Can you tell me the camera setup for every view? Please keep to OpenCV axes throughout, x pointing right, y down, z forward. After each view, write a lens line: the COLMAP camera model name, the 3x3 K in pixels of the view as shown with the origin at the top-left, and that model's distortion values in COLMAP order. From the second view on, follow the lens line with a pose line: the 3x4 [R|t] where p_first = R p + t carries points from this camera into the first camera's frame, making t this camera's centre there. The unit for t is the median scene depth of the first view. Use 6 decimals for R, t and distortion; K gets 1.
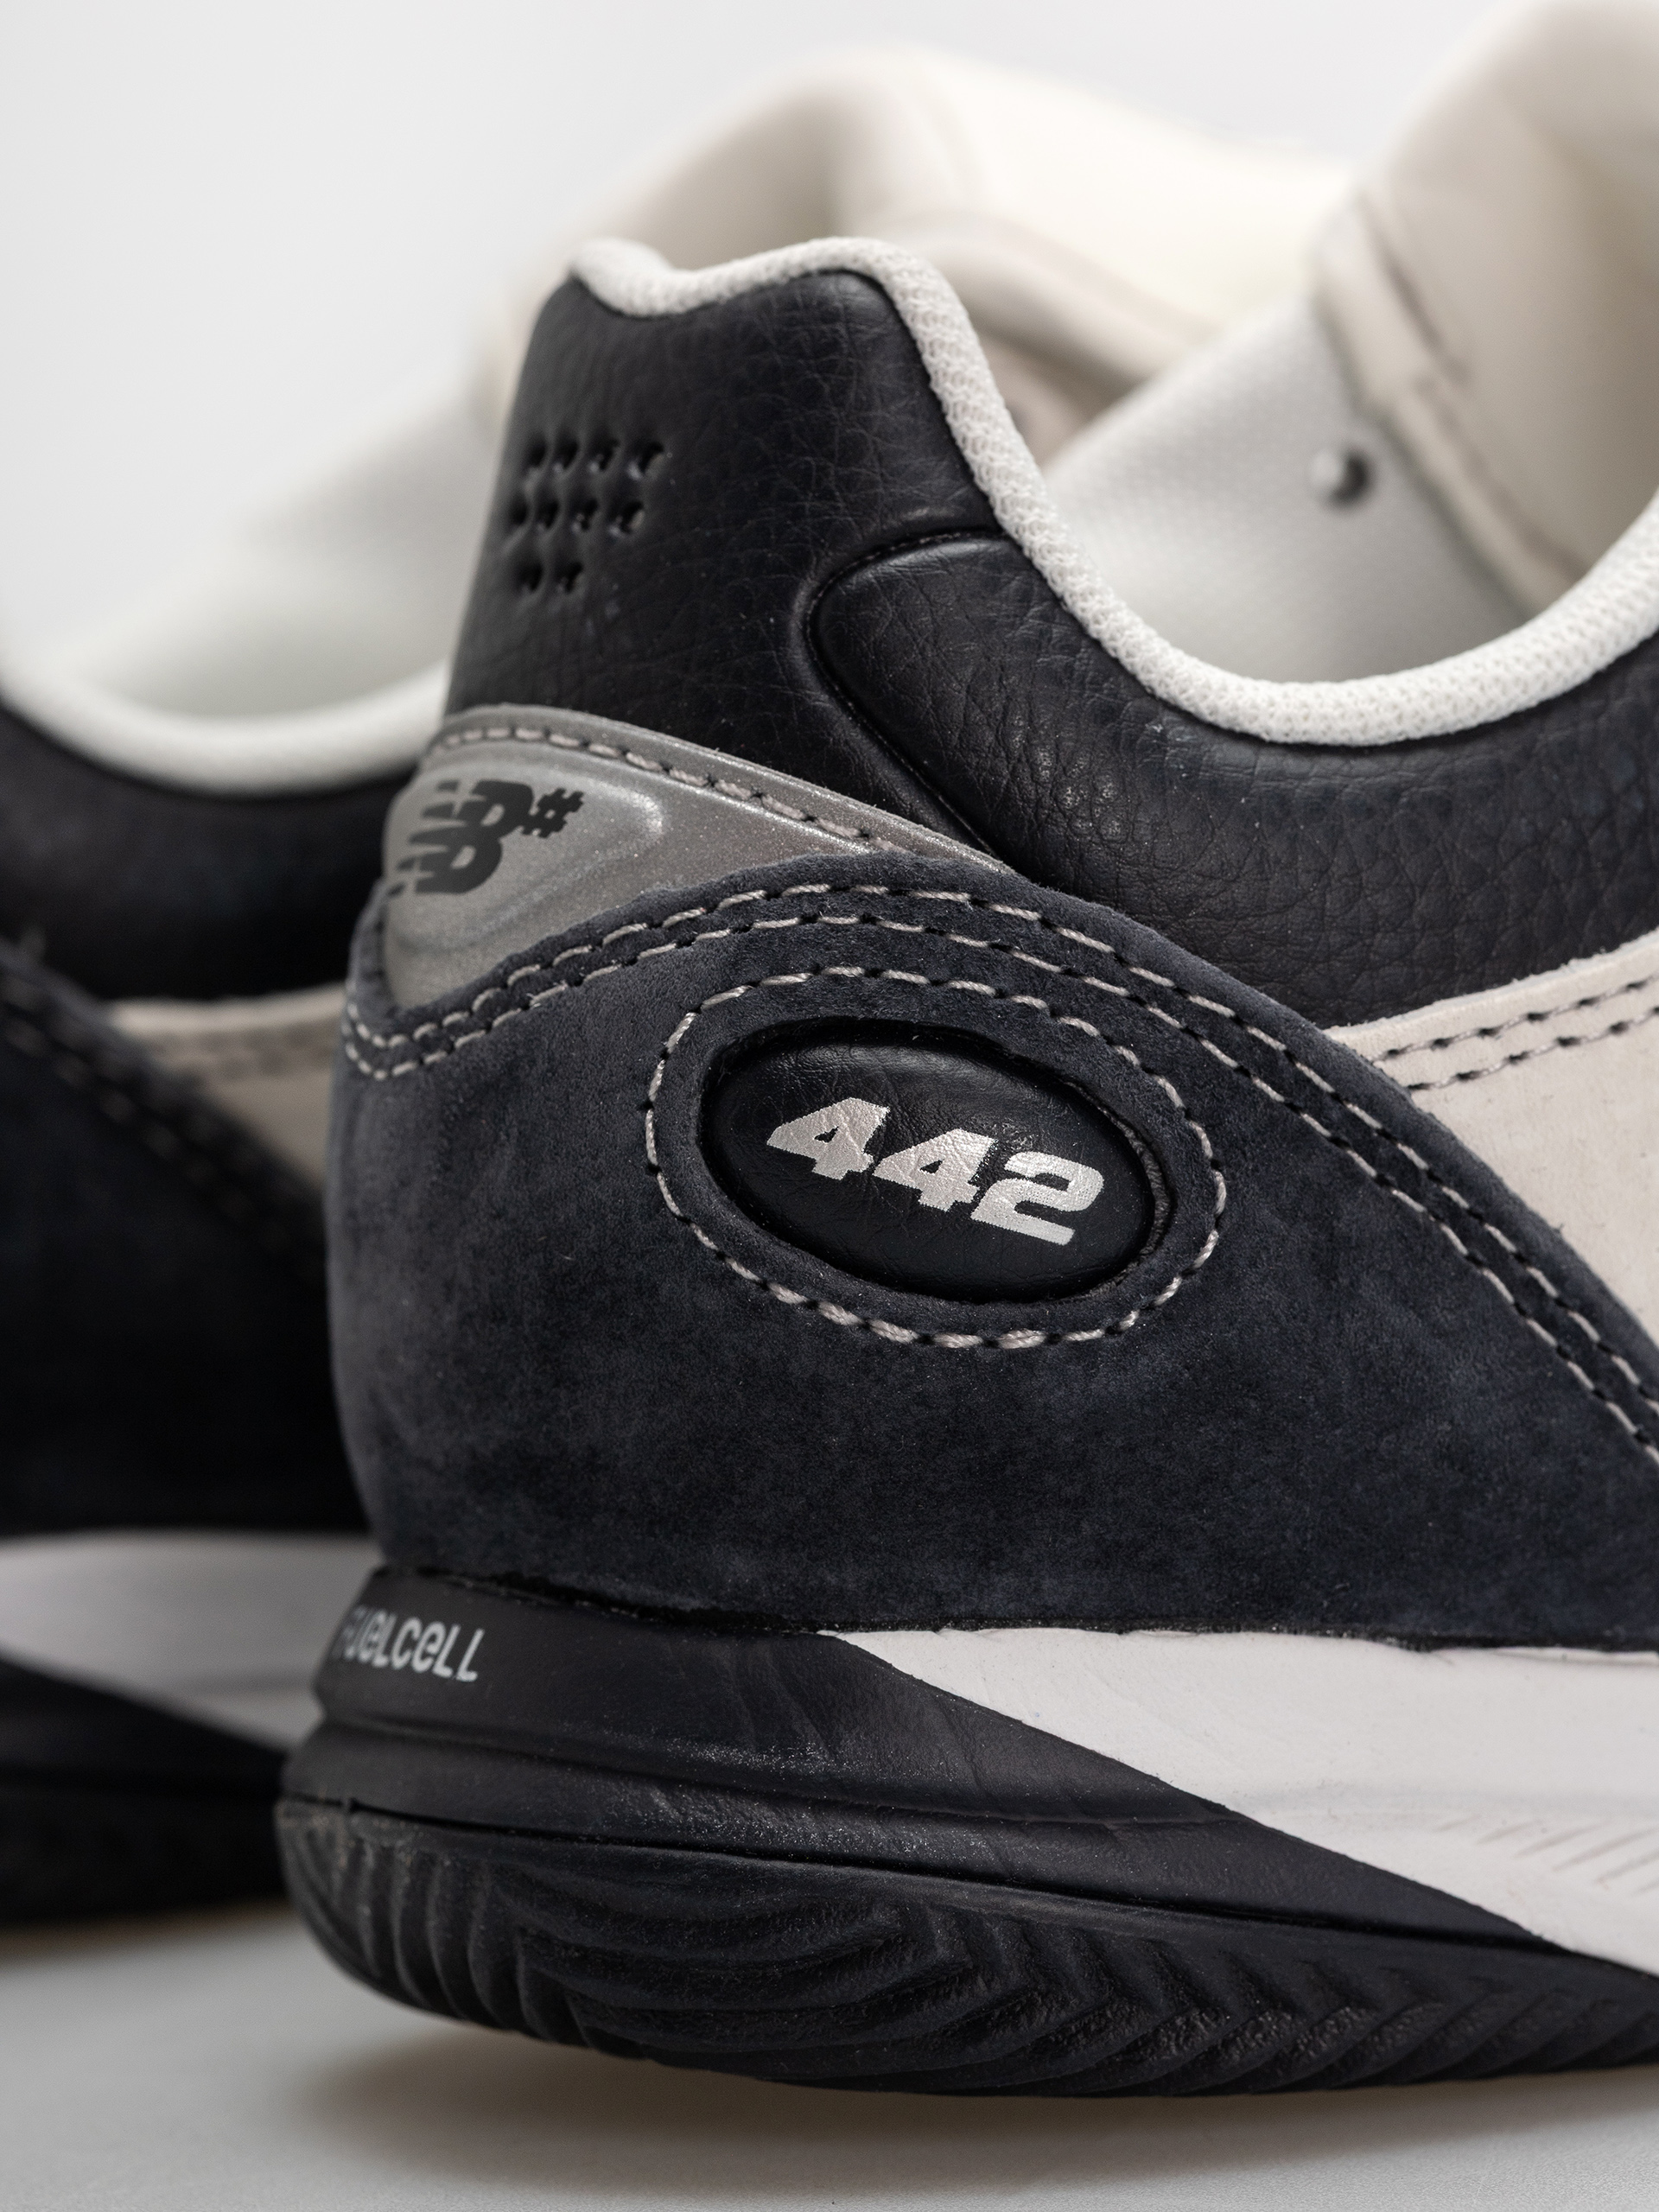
lens RADIAL K [[7414.9, 0, 829.5], [0, 7414.9, 1106.0], [0, 0, 1]] dist [0.093831, 0.729521]
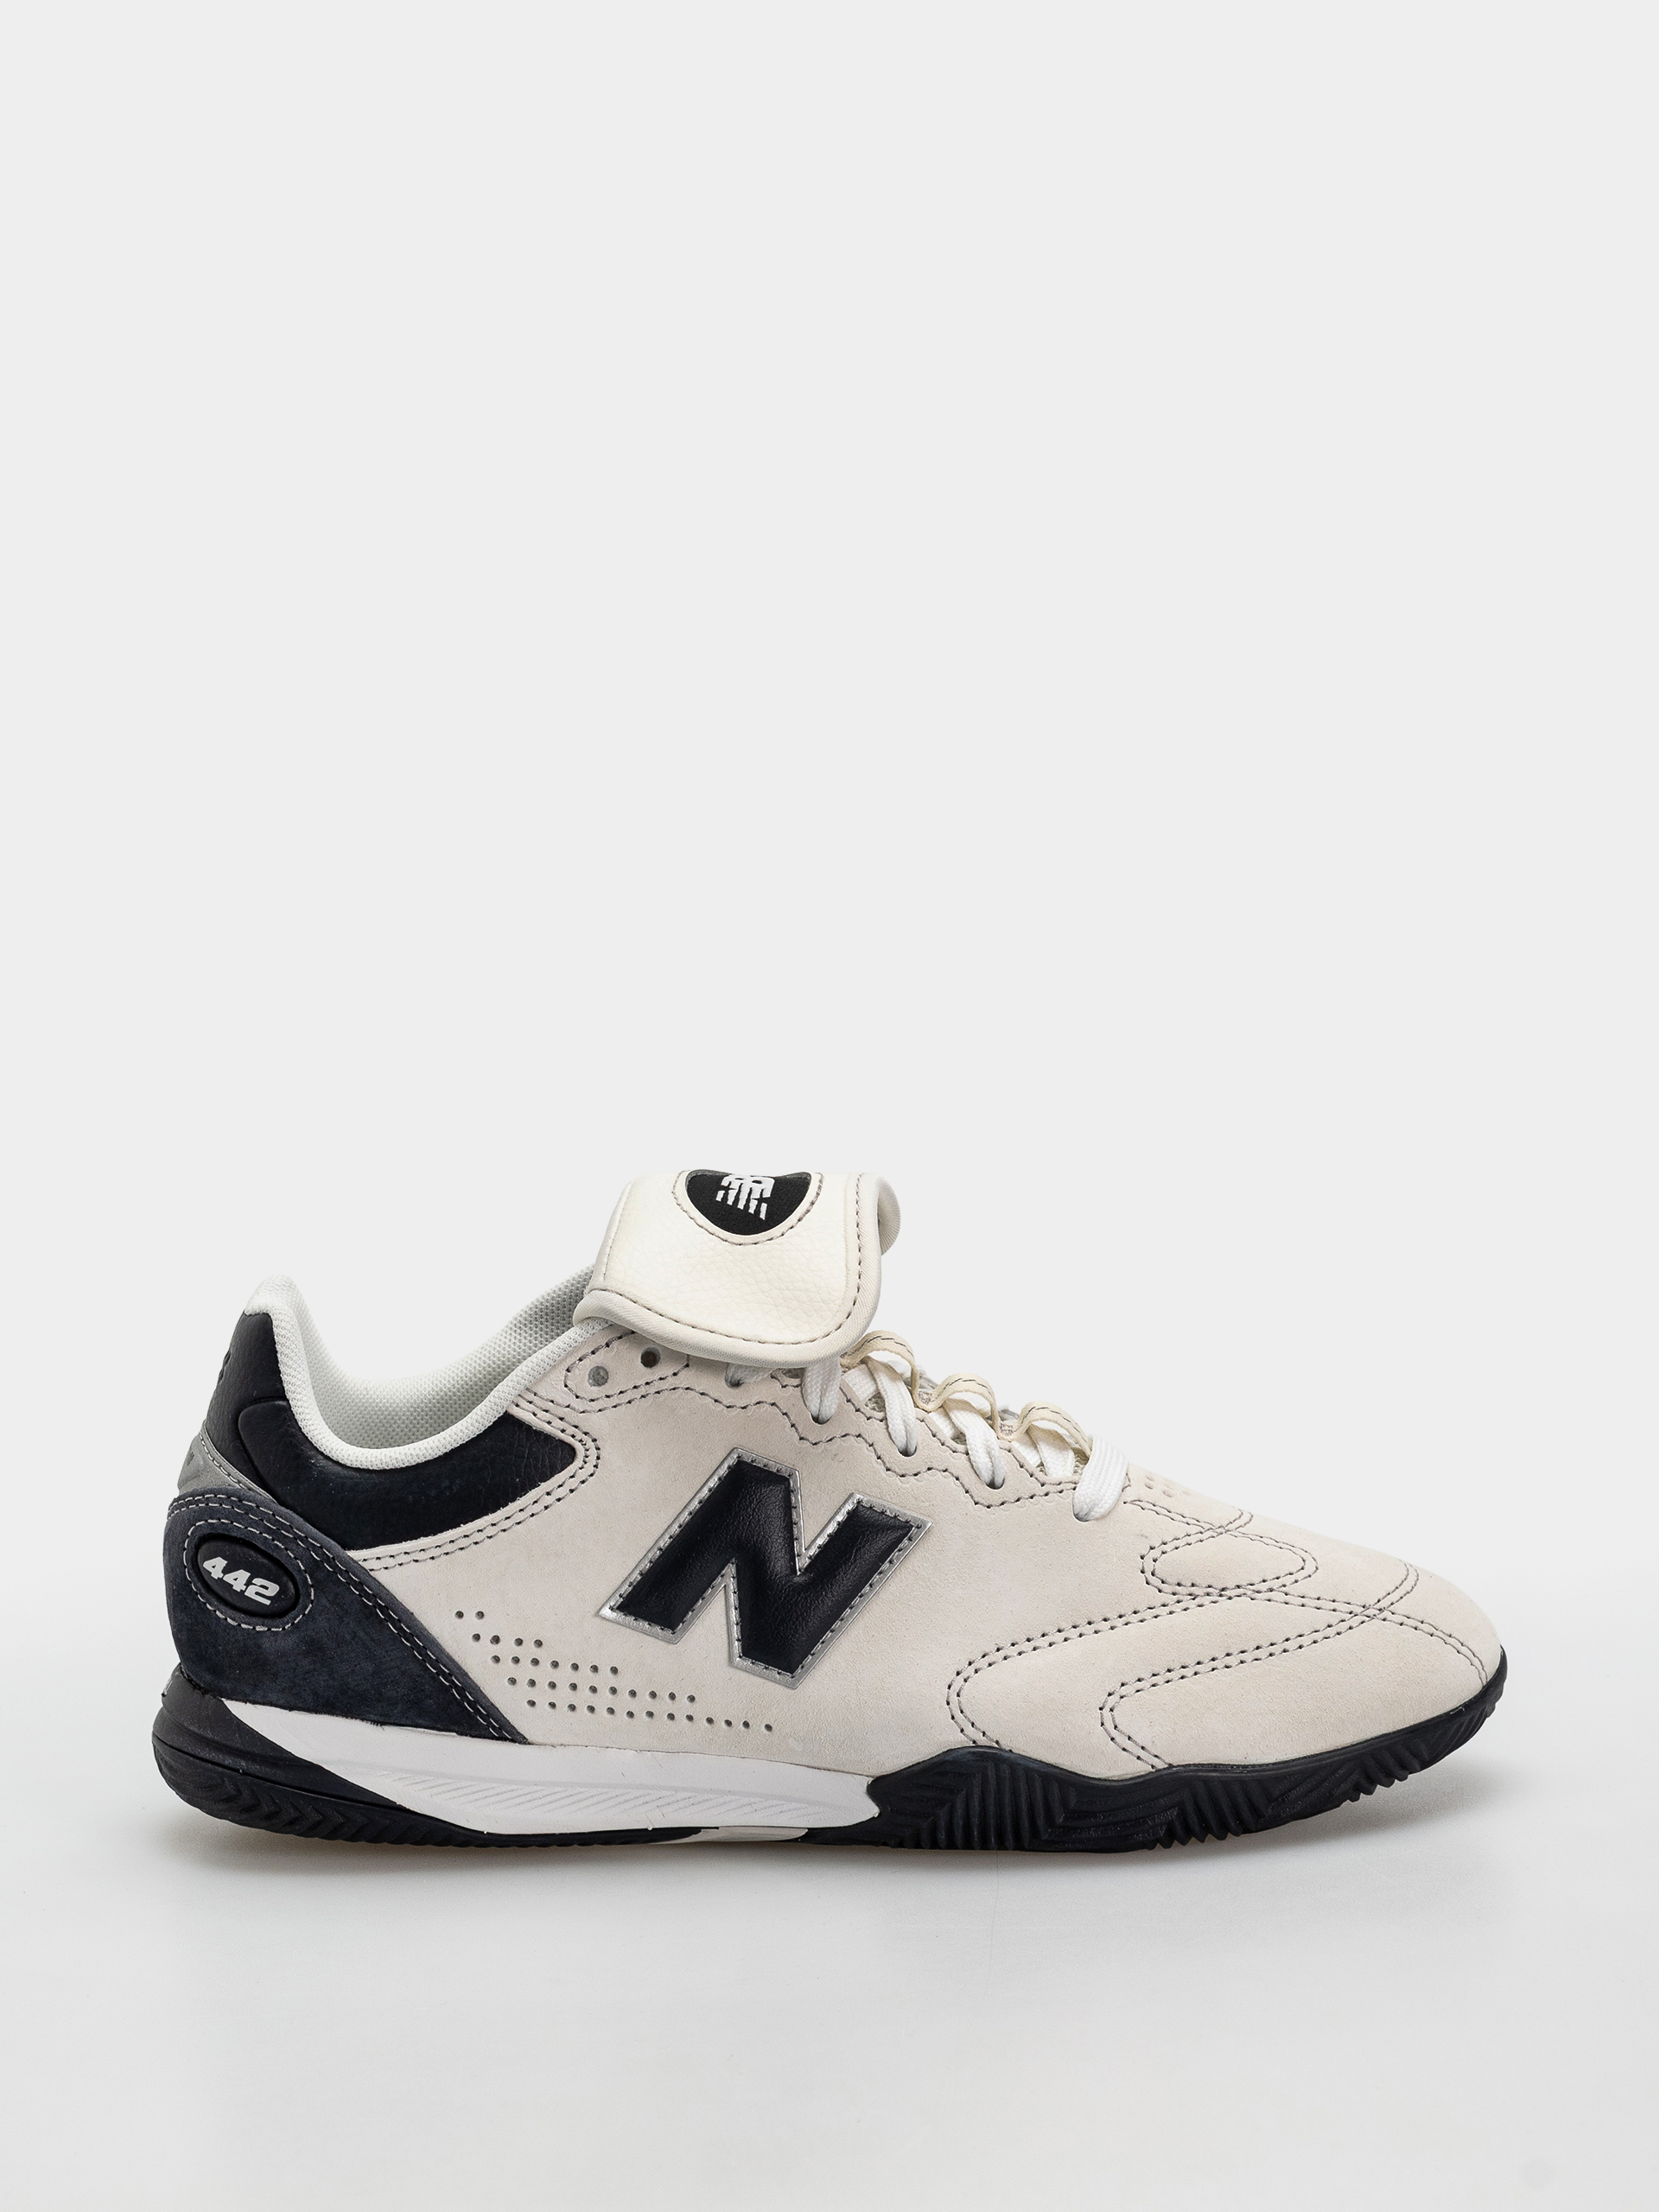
lens RADIAL K [[7414.9, 0, 829.5], [0, 7414.9, 1106.0], [0, 0, 1]] dist [0.093831, 0.729521]
pose [[0.835534, 0.103928, -0.539520, 2.147061], [-0.035144, 0.990046, 0.136286, -0.711261], [0.548314, -0.094911, 0.830869, -1.797754]]
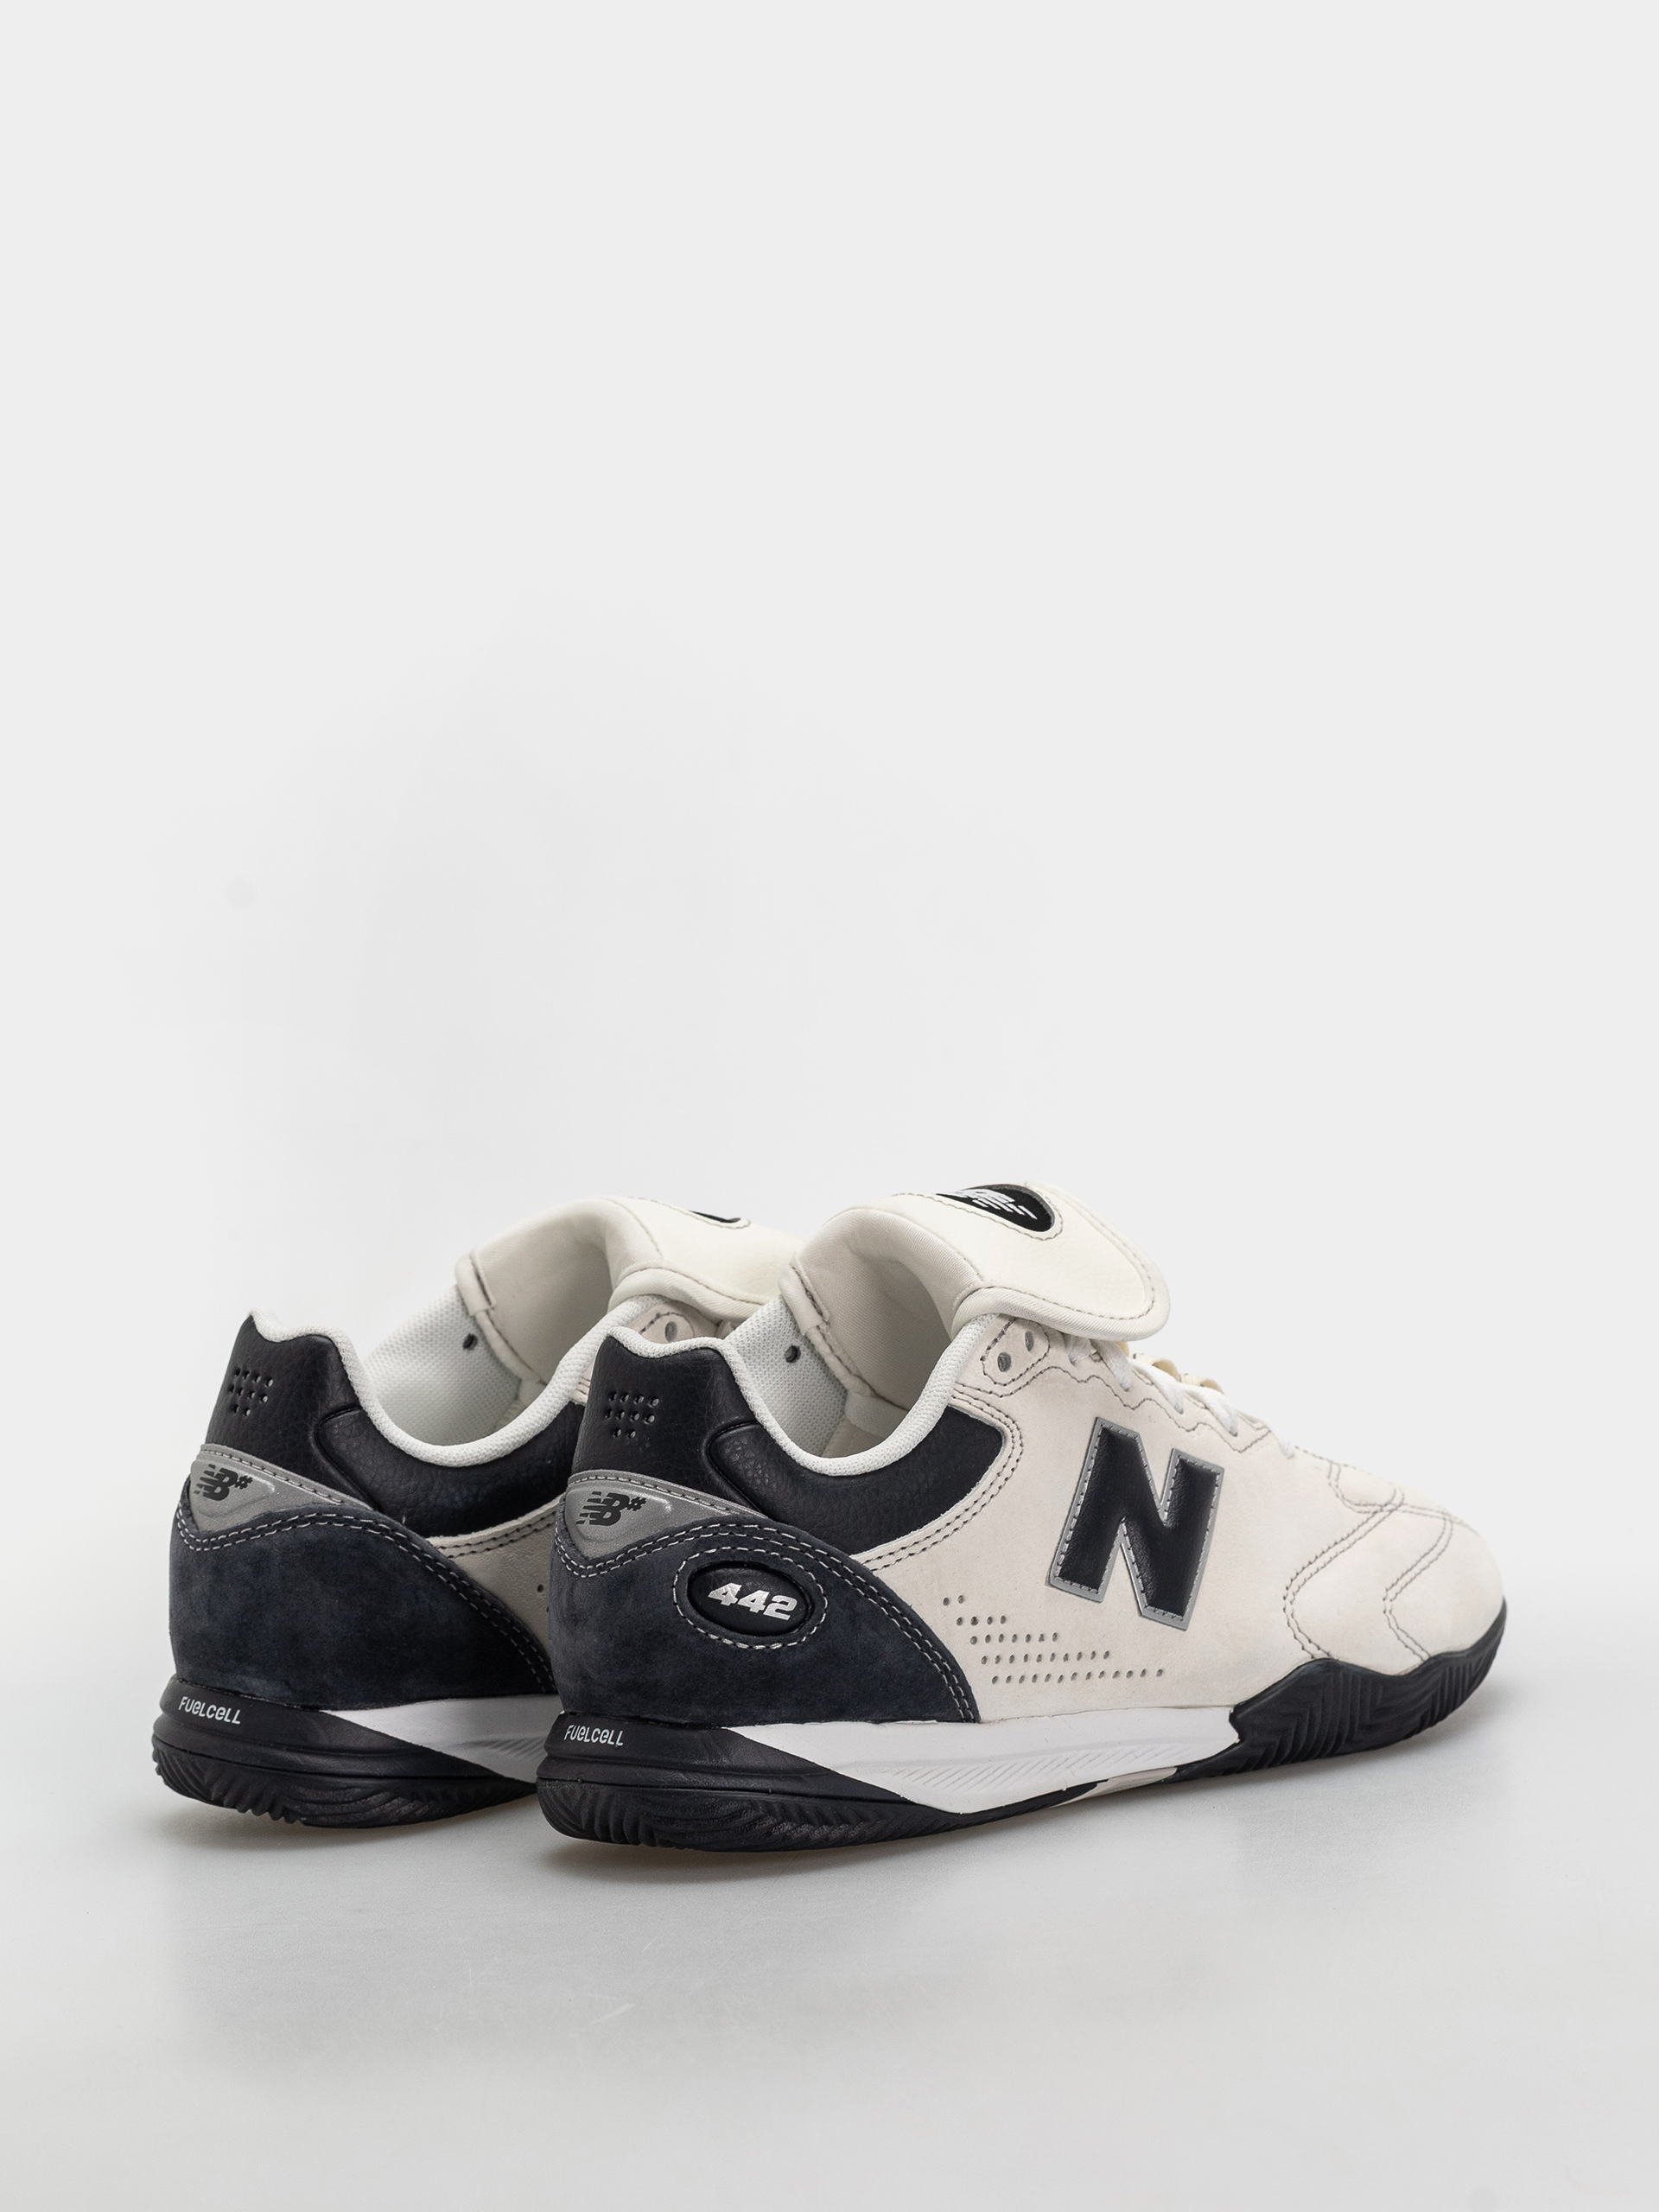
lens RADIAL K [[7414.9, 0, 829.5], [0, 7414.9, 1106.0], [0, 0, 1]] dist [0.093831, 0.729521]
pose [[0.975143, -0.032044, 0.219245, -0.736073], [0.028986, 0.999433, 0.017154, -0.294333], [-0.219671, -0.010373, 0.975519, -2.557387]]
